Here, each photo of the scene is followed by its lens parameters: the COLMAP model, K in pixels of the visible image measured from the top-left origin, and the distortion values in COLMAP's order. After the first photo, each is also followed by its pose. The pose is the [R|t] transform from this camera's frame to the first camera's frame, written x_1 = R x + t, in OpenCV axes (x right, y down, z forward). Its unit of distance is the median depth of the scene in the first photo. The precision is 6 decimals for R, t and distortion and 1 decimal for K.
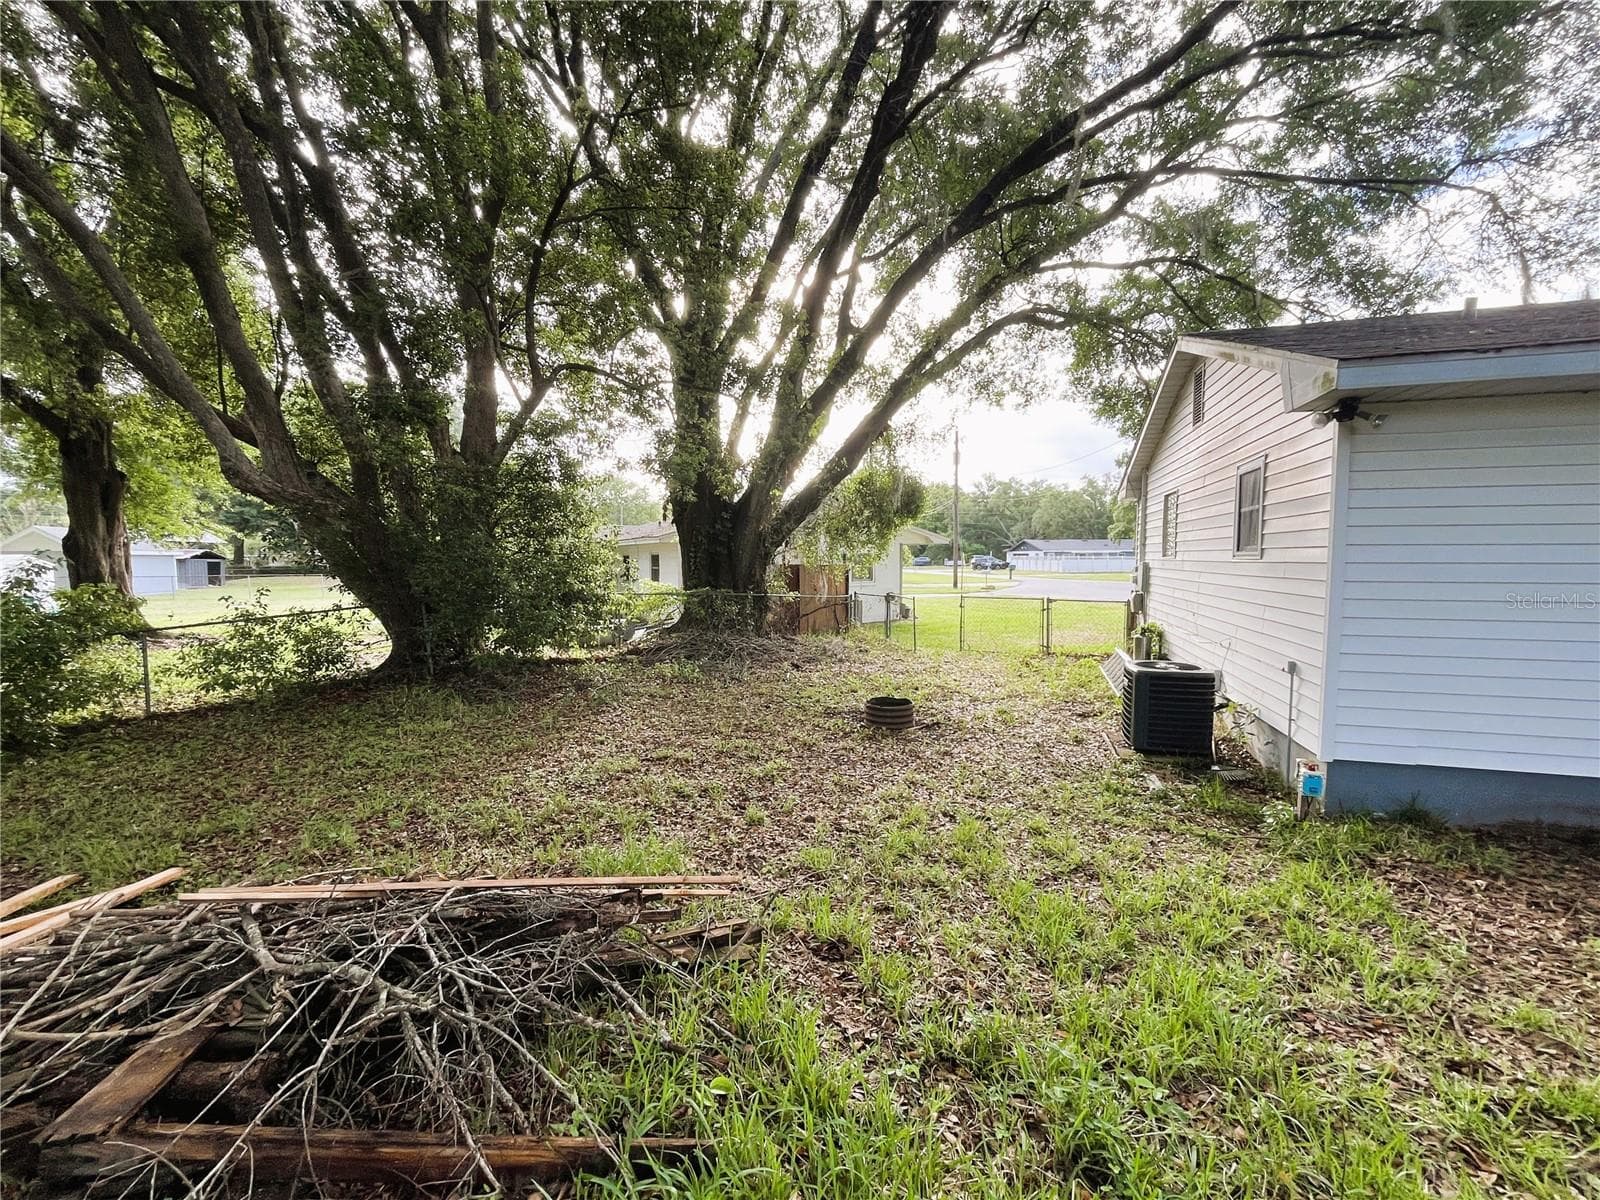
lens RADIAL K [[647.4, 0, 798.2], [0, 647.4, 606.8], [0, 0, 1]] dist [-0.001181, 0.000077]
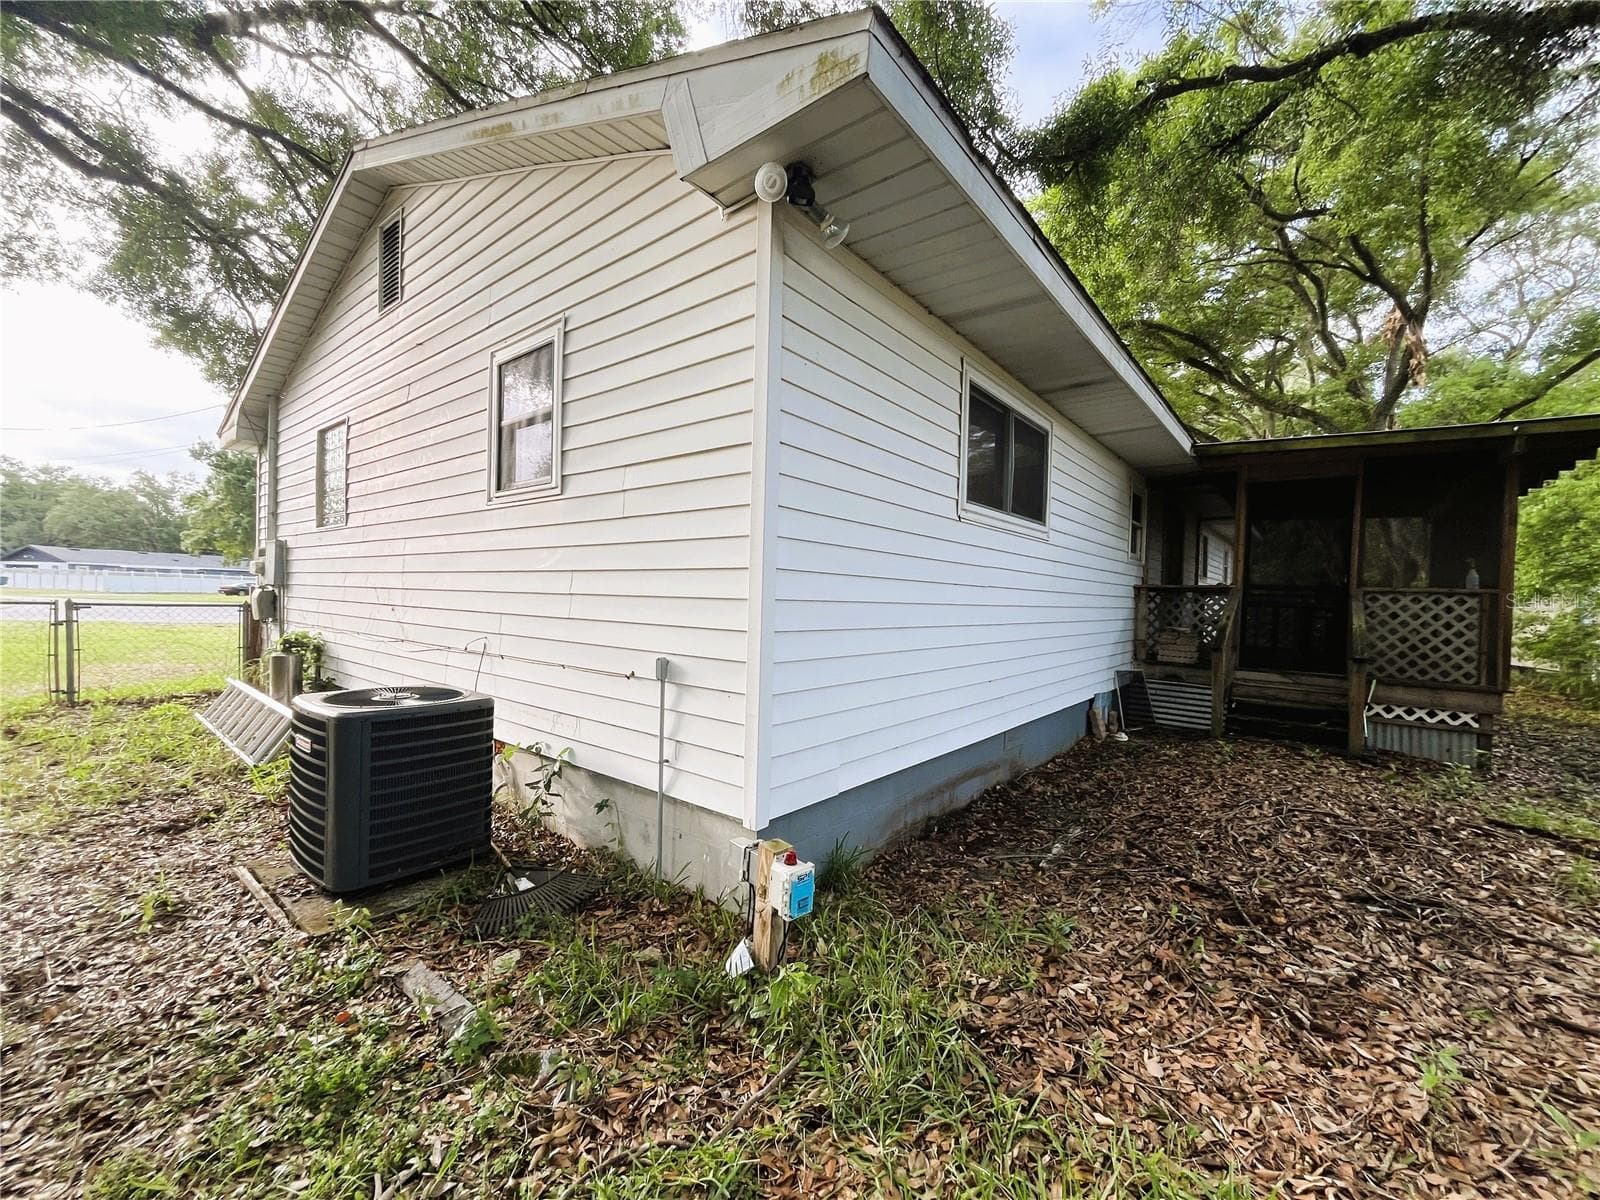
lens RADIAL K [[647.4, 0, 798.2], [0, 647.4, 606.8], [0, 0, 1]] dist [-0.001181, 0.000077]
pose [[0.354097, -0.002123, 0.935206, 0.183100], [0.034333, 0.999353, -0.010731, 0.032856], [-0.934578, 0.035908, 0.353940, 0.453833]]
